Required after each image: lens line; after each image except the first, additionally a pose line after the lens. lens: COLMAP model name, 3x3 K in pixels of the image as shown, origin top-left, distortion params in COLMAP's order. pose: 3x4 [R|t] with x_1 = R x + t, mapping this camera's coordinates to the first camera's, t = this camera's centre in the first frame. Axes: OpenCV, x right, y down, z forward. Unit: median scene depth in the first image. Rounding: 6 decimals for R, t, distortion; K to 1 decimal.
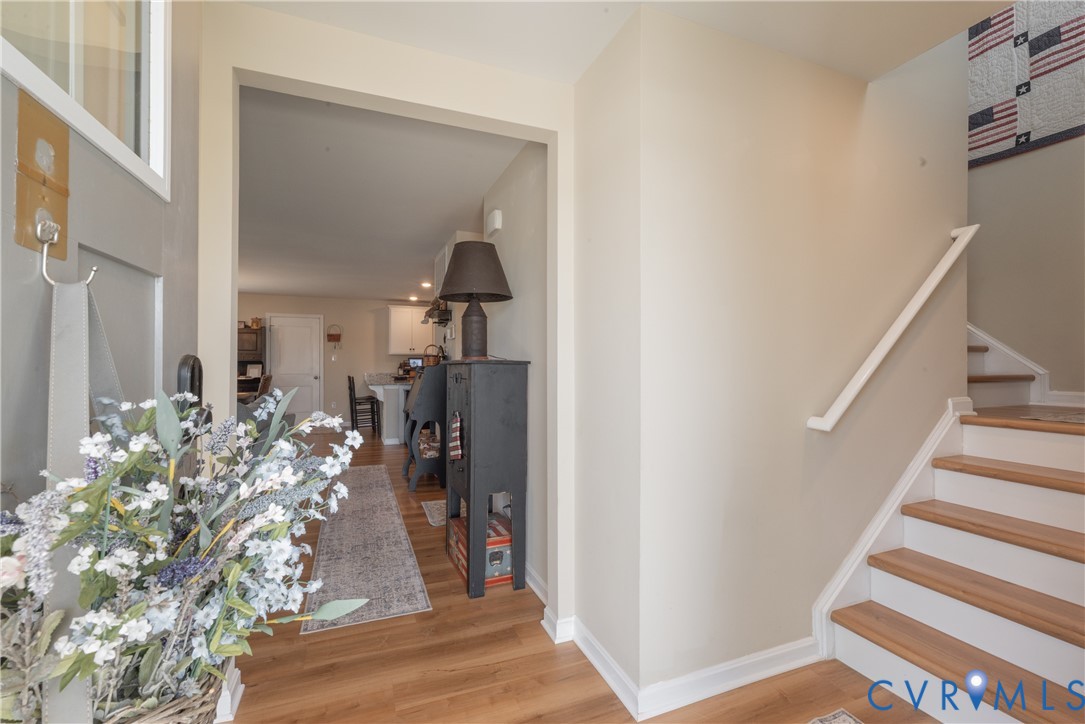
lens RADIAL K [[453.3, 0, 534.9], [0, 453.3, 360.1], [0, 0, 1]] dist [0.001721, -0.000324]
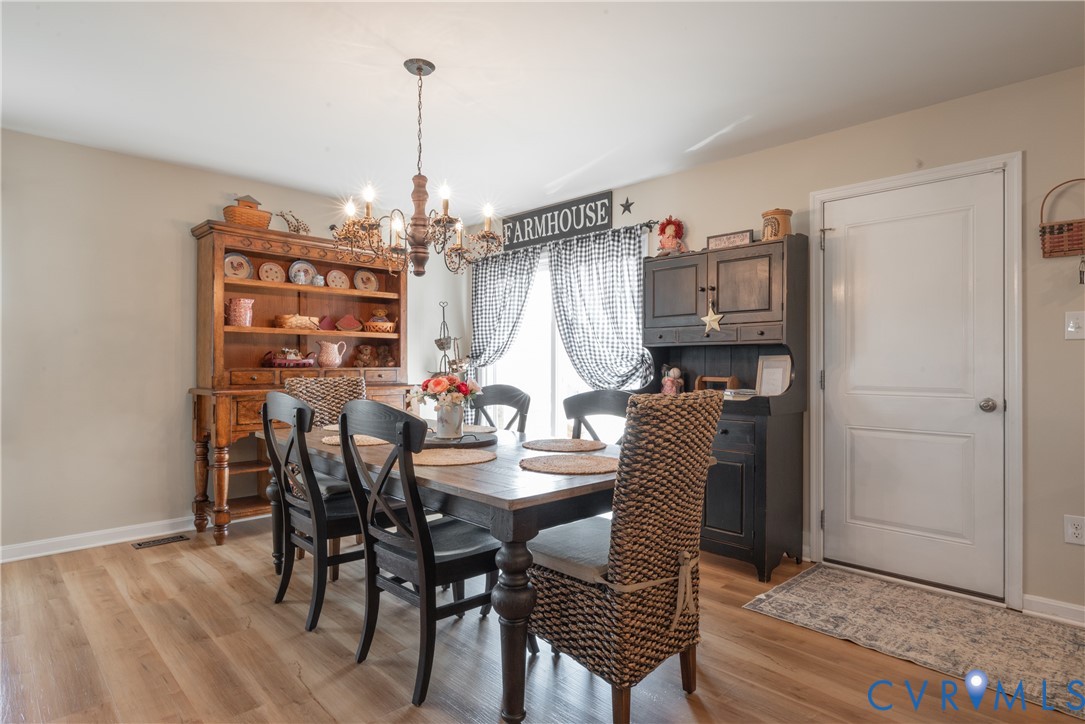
lens RADIAL K [[578.0, 0, 540.5], [0, 578.0, 362.5], [0, 0, 1]] dist [-0.001444, -0.001287]
pose [[0.386436, 0.001955, -0.922314, -0.284011], [0.010437, 0.999924, 0.006492, 0.010121], [0.922257, -0.012135, 0.386387, 0.649490]]
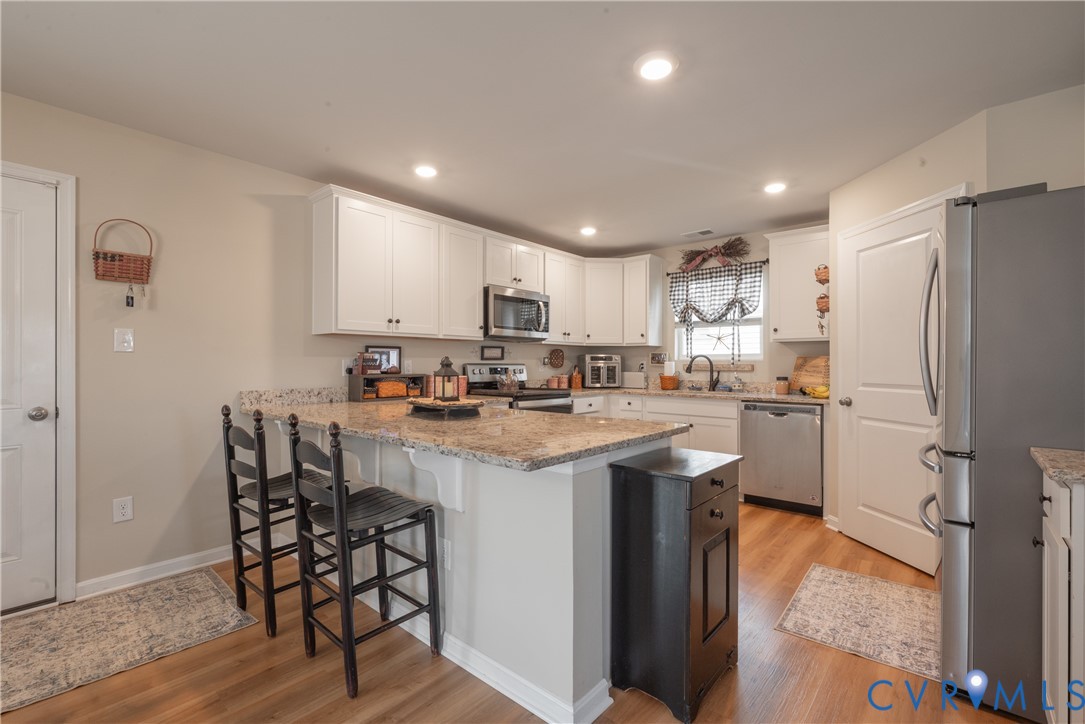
lens RADIAL K [[474.9, 0, 541.9], [0, 474.9, 362.0], [0, 0, 1]] dist [-0.001372, 0.000181]
pose [[0.889724, 0.003218, 0.456487, -0.355294], [-0.009598, 0.999886, 0.011659, 0.003382], [-0.456398, -0.014755, 0.889653, 0.636985]]
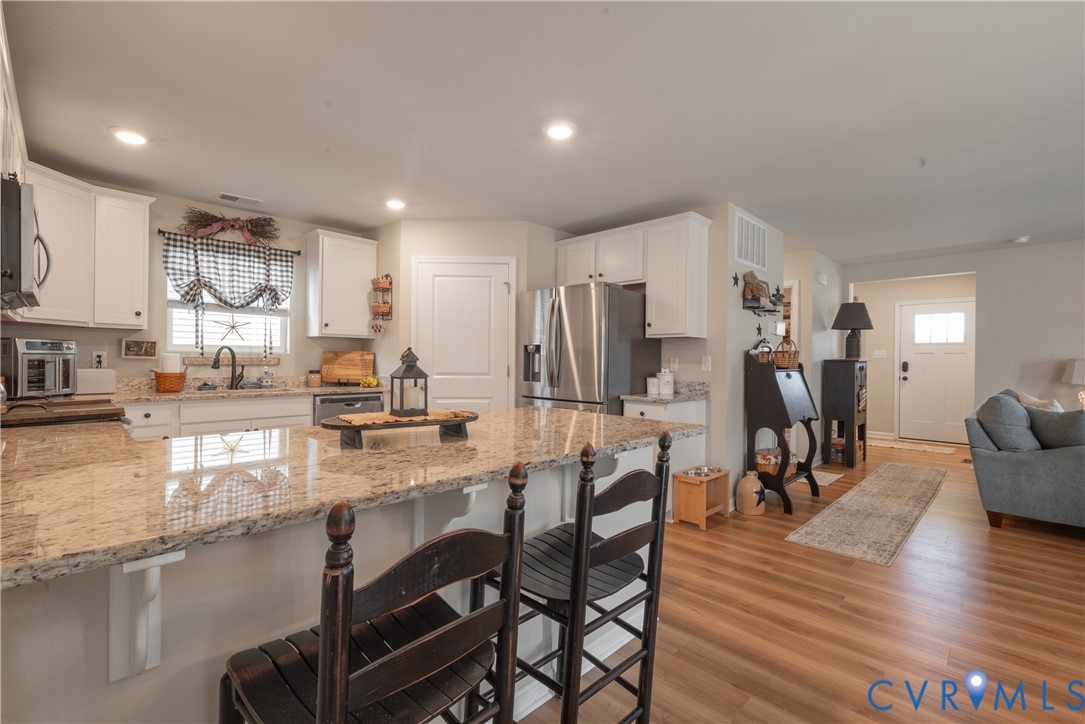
lens RADIAL K [[474.9, 0, 539.2], [0, 474.9, 360.3], [0, 0, 1]] dist [-0.001372, 0.000181]
pose [[-0.393225, -0.003654, 0.919435, -0.473003], [-0.025120, 0.999662, -0.006770, 0.009199], [-0.919099, -0.025758, -0.393184, 0.952590]]
